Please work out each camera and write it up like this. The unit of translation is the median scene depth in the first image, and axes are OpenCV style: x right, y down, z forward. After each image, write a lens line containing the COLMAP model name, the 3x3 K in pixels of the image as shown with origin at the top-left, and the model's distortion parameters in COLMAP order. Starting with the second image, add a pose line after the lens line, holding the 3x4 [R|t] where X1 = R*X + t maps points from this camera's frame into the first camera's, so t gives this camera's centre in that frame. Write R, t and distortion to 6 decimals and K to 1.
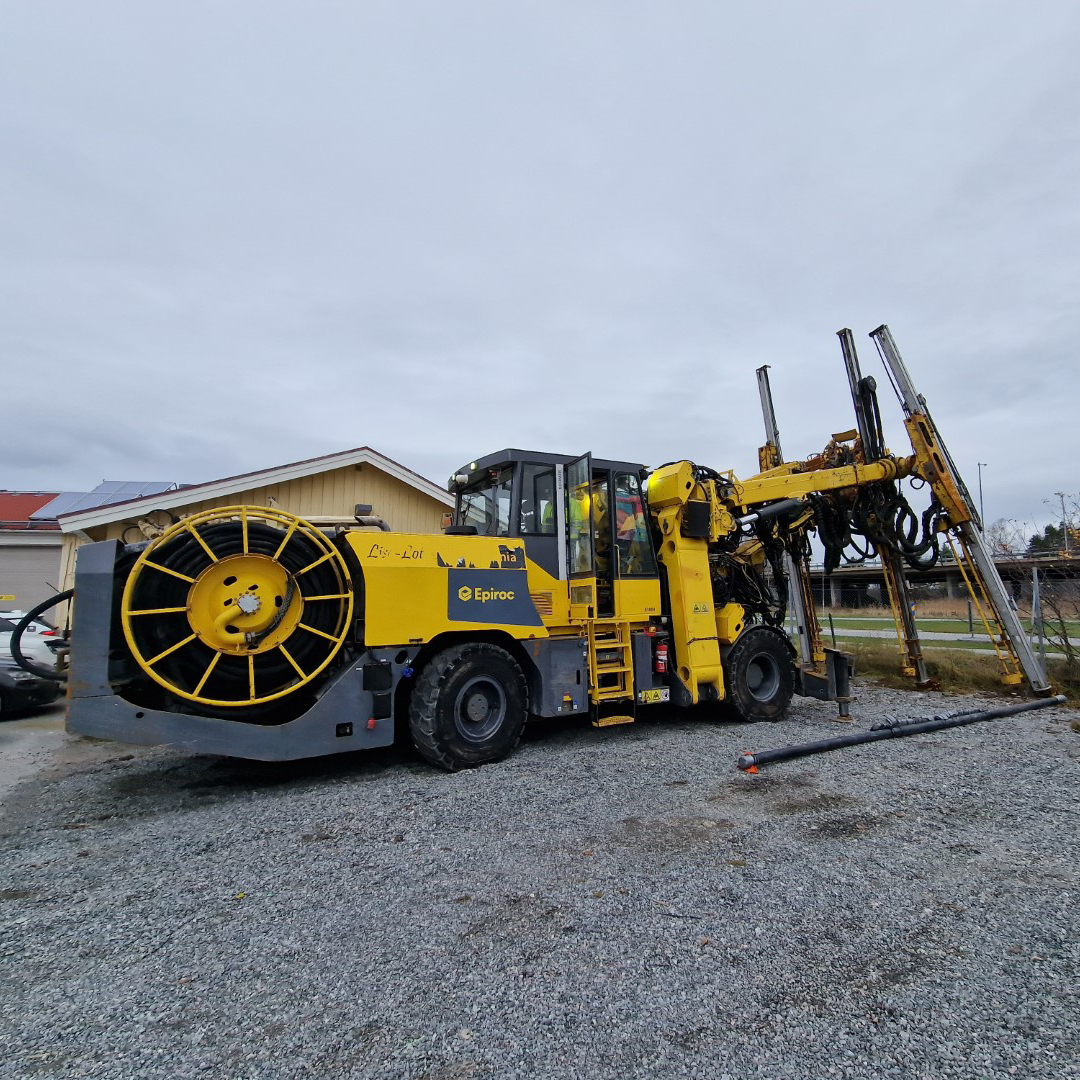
lens RADIAL K [[578.8, 0, 540.1], [0, 578.8, 543.4], [0, 0, 1]] dist [-0.000106, 0.000024]
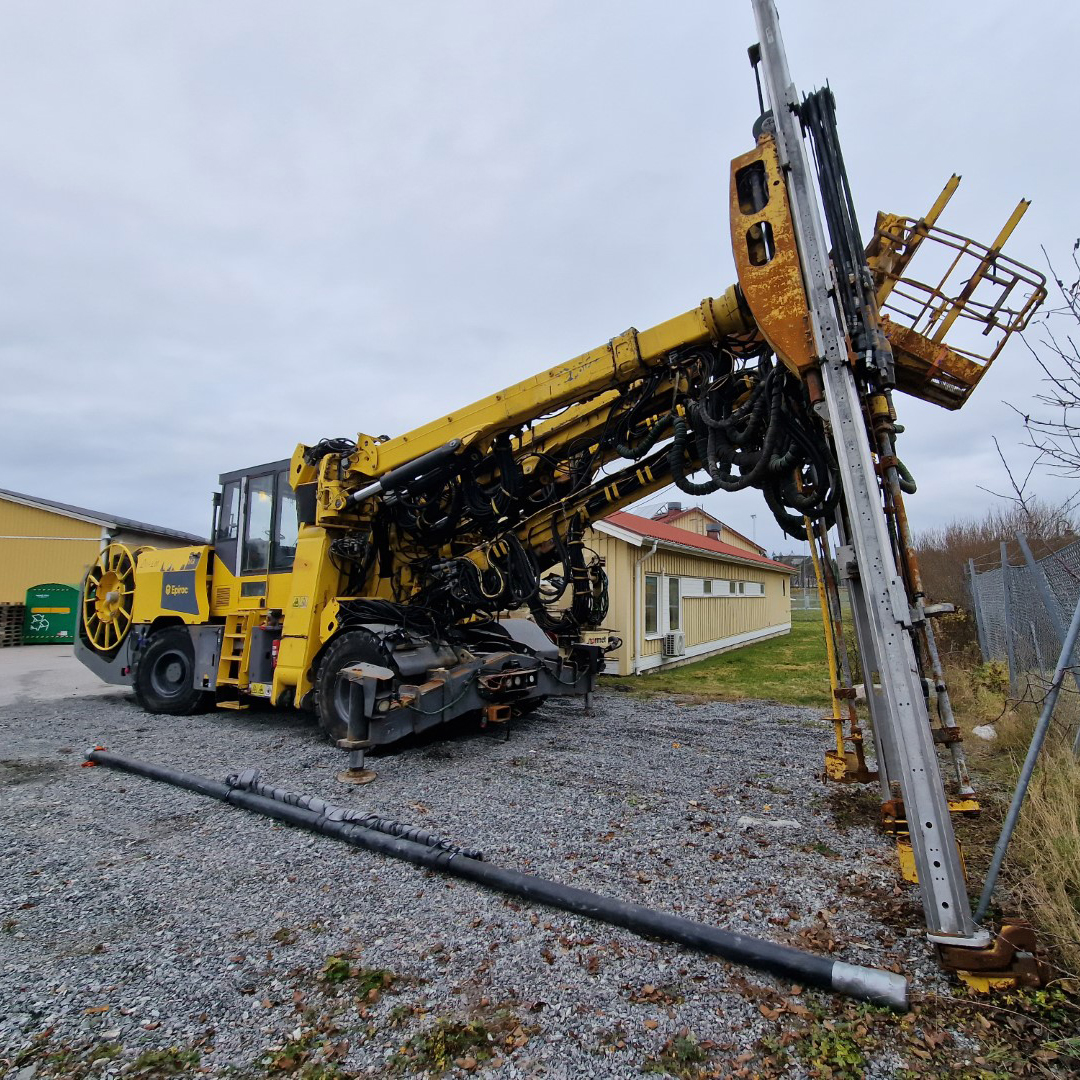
lens RADIAL K [[528.6, 0, 540.1], [0, 528.6, 538.9], [0, 0, 1]] dist [0.000902, 0.000078]
pose [[0.541850, -0.084396, -0.836227, 1.250823], [0.090637, 0.995011, -0.041691, 0.087704], [0.835574, -0.053203, 0.546796, 0.924245]]
